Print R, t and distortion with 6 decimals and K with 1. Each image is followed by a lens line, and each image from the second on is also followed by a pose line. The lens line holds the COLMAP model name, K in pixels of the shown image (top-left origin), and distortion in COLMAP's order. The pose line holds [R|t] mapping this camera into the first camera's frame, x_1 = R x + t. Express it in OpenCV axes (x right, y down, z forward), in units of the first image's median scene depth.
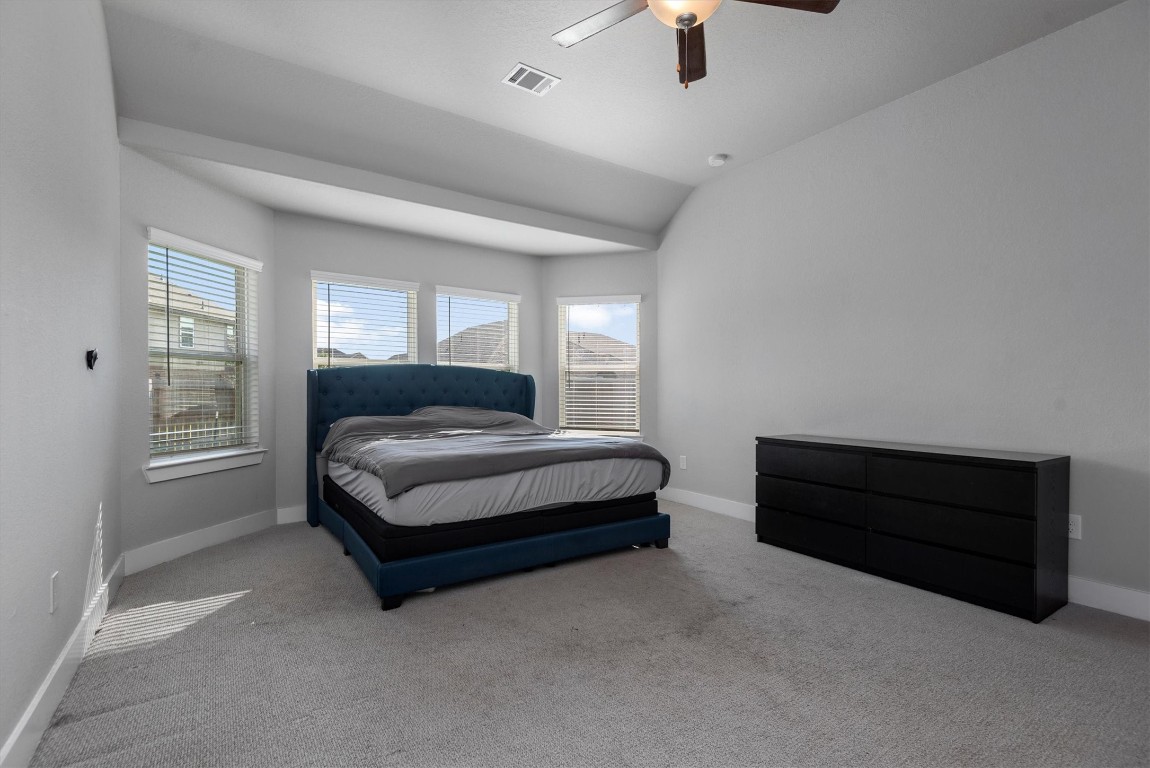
lens RADIAL K [[524.4, 0, 577.2], [0, 524.4, 386.8], [0, 0, 1]] dist [-0.004289, -0.000143]
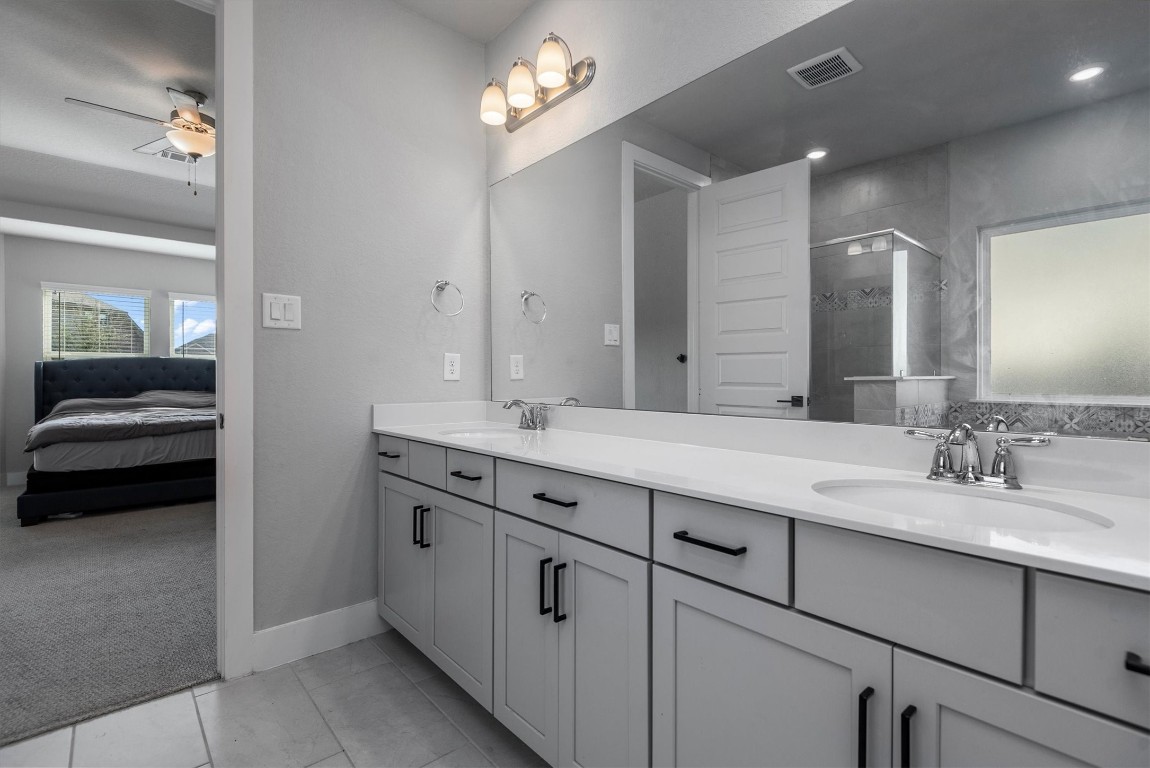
lens RADIAL K [[524.4, 0, 572.5], [0, 524.4, 382.8], [0, 0, 1]] dist [-0.004289, -0.000143]
pose [[0.993802, -0.000695, 0.111164, 0.605215], [-0.001752, 0.999758, 0.021911, -0.010635], [-0.111152, -0.021970, 0.993561, -0.376446]]
